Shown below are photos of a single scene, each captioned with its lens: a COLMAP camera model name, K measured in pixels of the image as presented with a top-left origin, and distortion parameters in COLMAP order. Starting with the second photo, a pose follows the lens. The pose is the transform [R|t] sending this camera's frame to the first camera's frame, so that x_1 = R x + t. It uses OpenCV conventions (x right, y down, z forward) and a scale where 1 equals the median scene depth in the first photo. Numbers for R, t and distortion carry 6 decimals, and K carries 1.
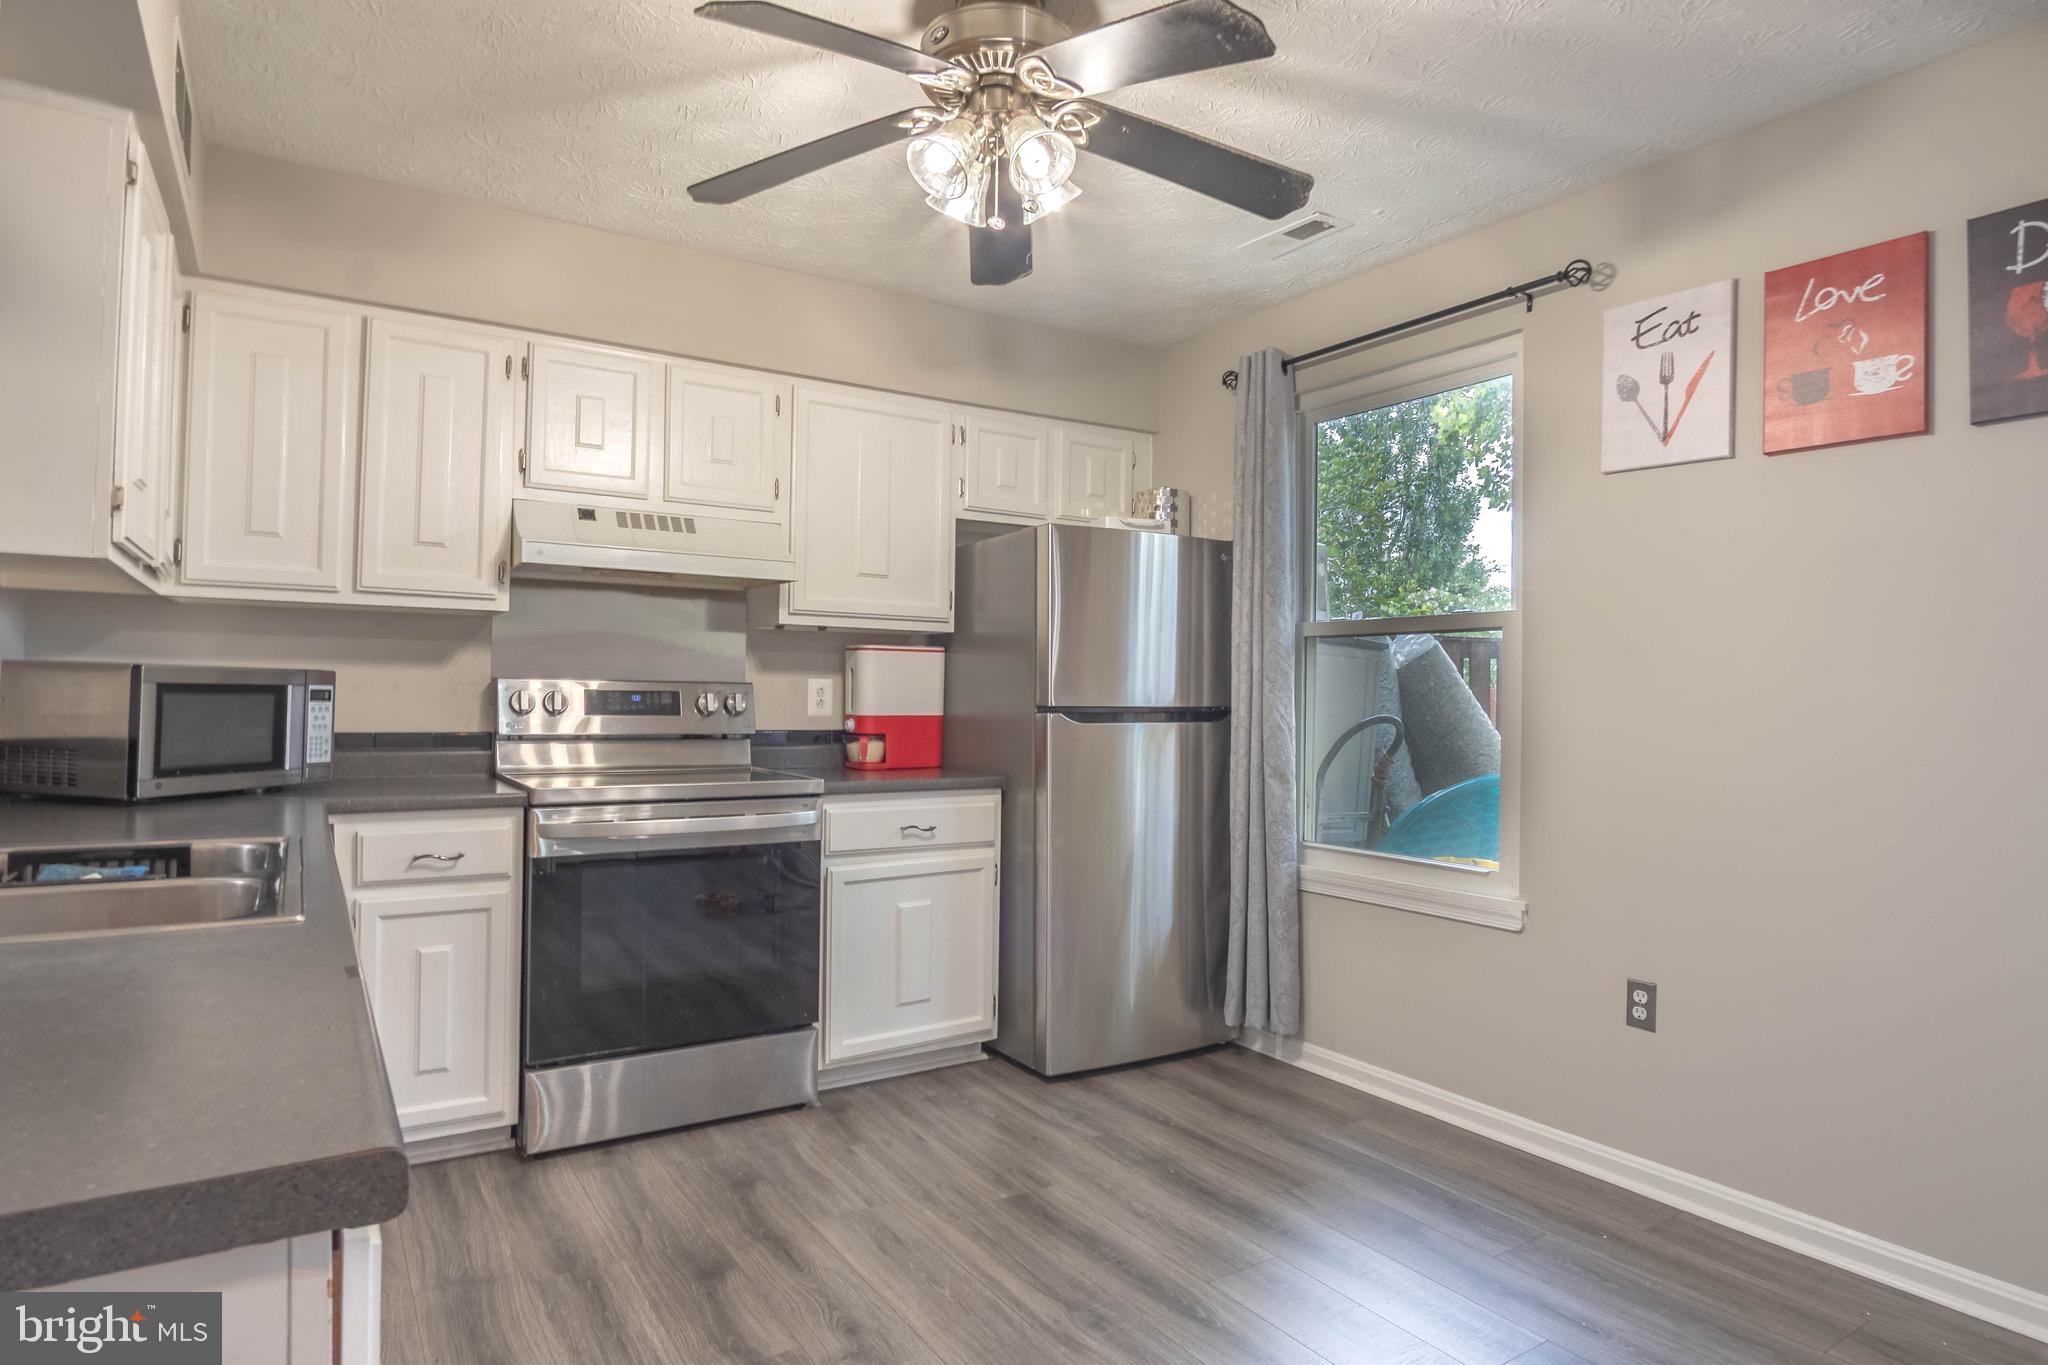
lens RADIAL K [[1112.5, 0, 1038.2], [0, 1112.5, 689.3], [0, 0, 1]] dist [-0.027090, 0.006031]
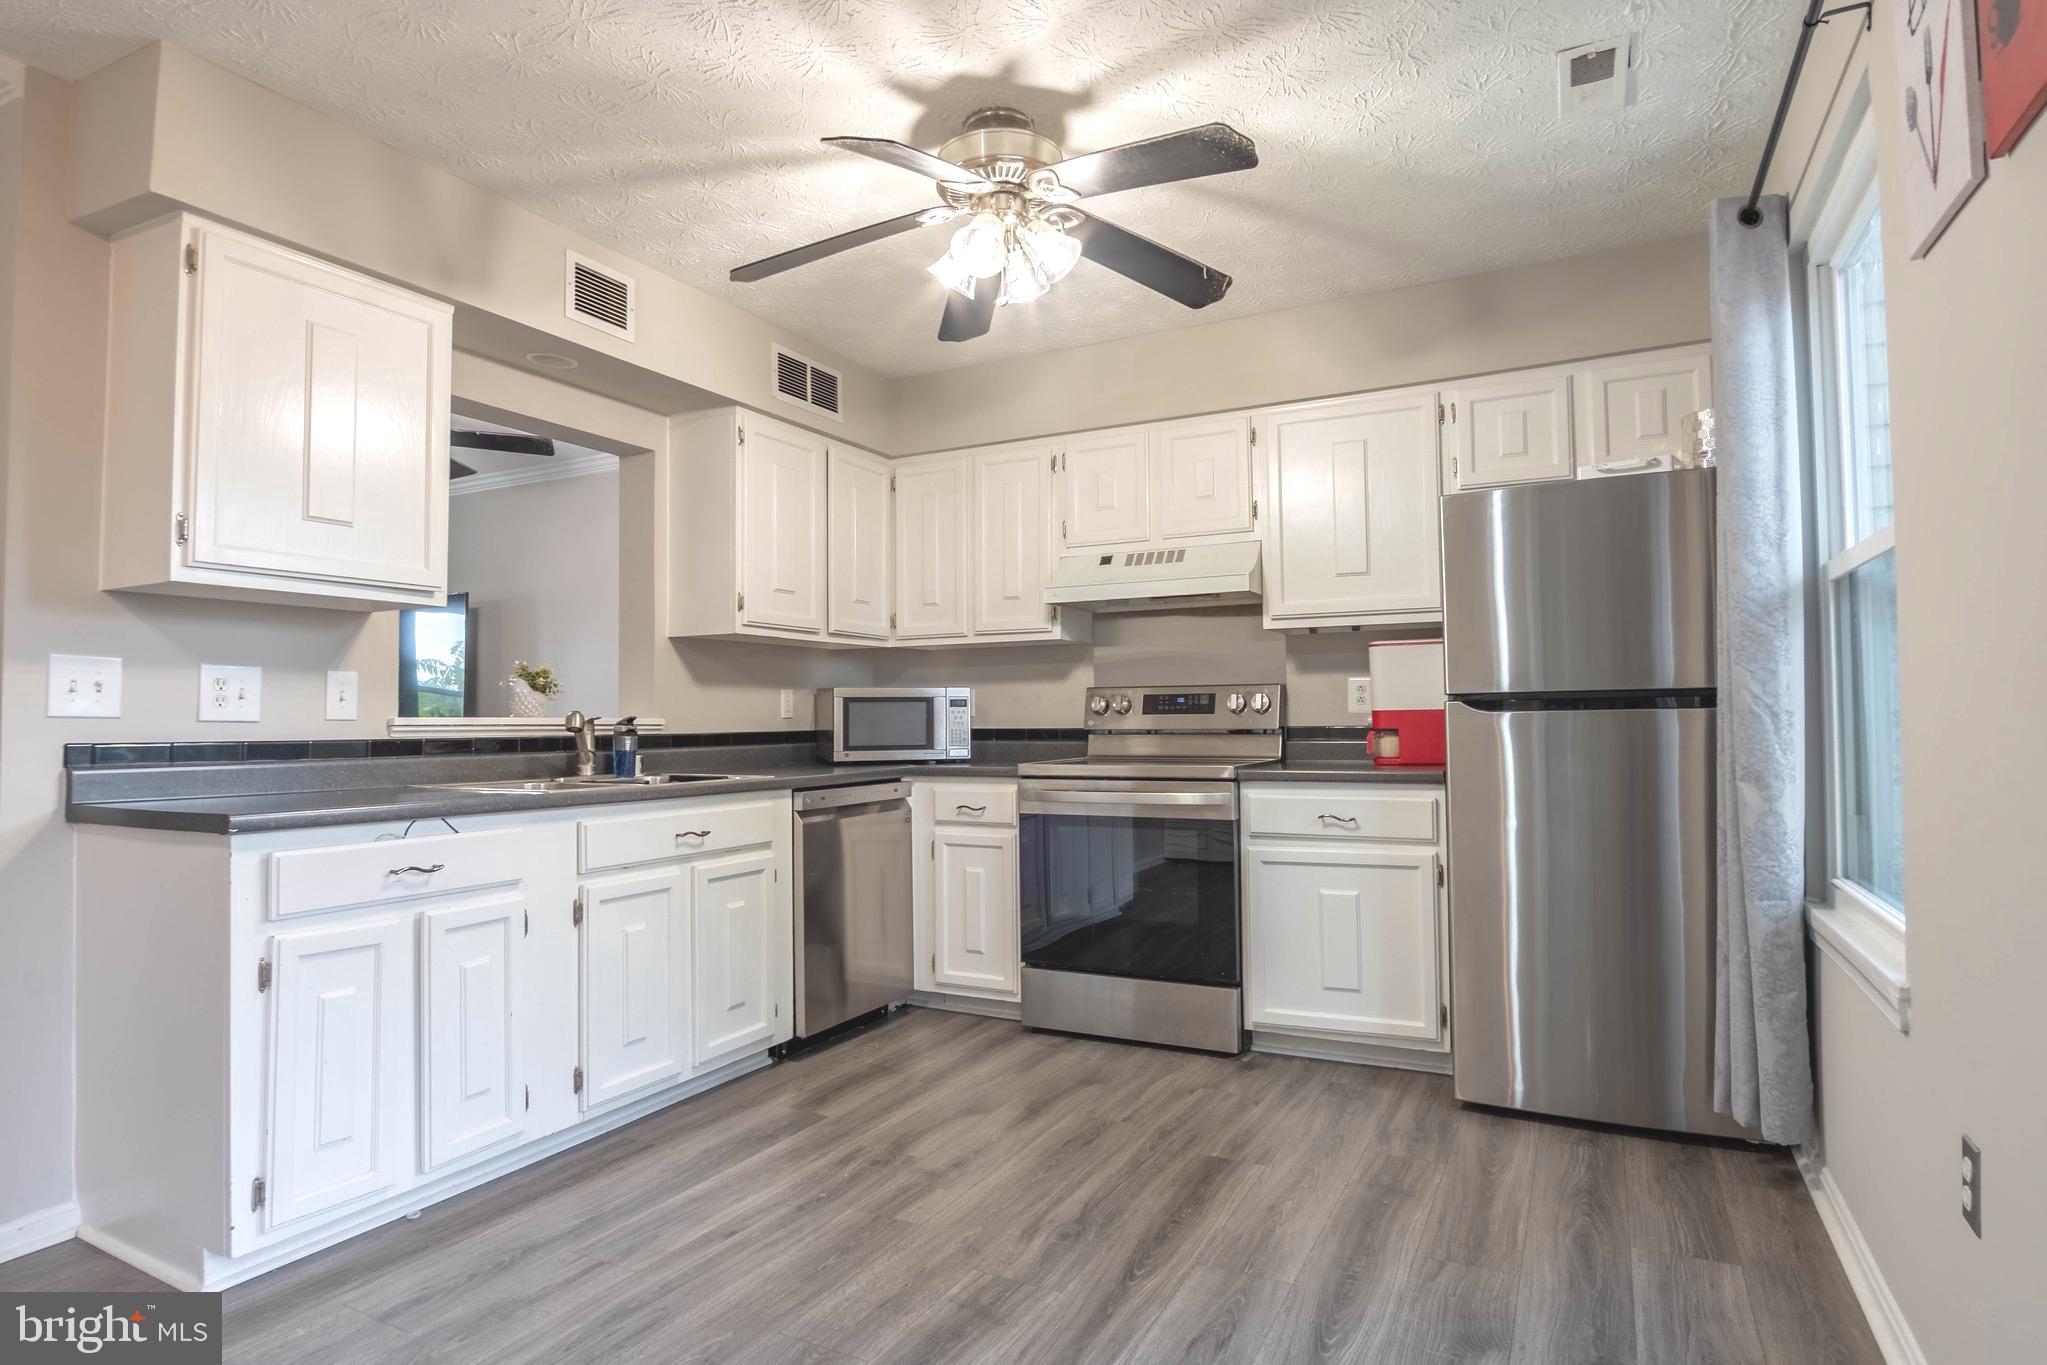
lens RADIAL K [[1111.9, 0, 1041.0], [0, 1111.9, 688.3], [0, 0, 1]] dist [-0.027090, 0.006031]
pose [[0.499347, -0.042274, -0.865370, 0.667324], [0.025204, 0.999095, -0.034263, 0.035713], [0.866035, -0.004702, 0.499961, 0.267151]]
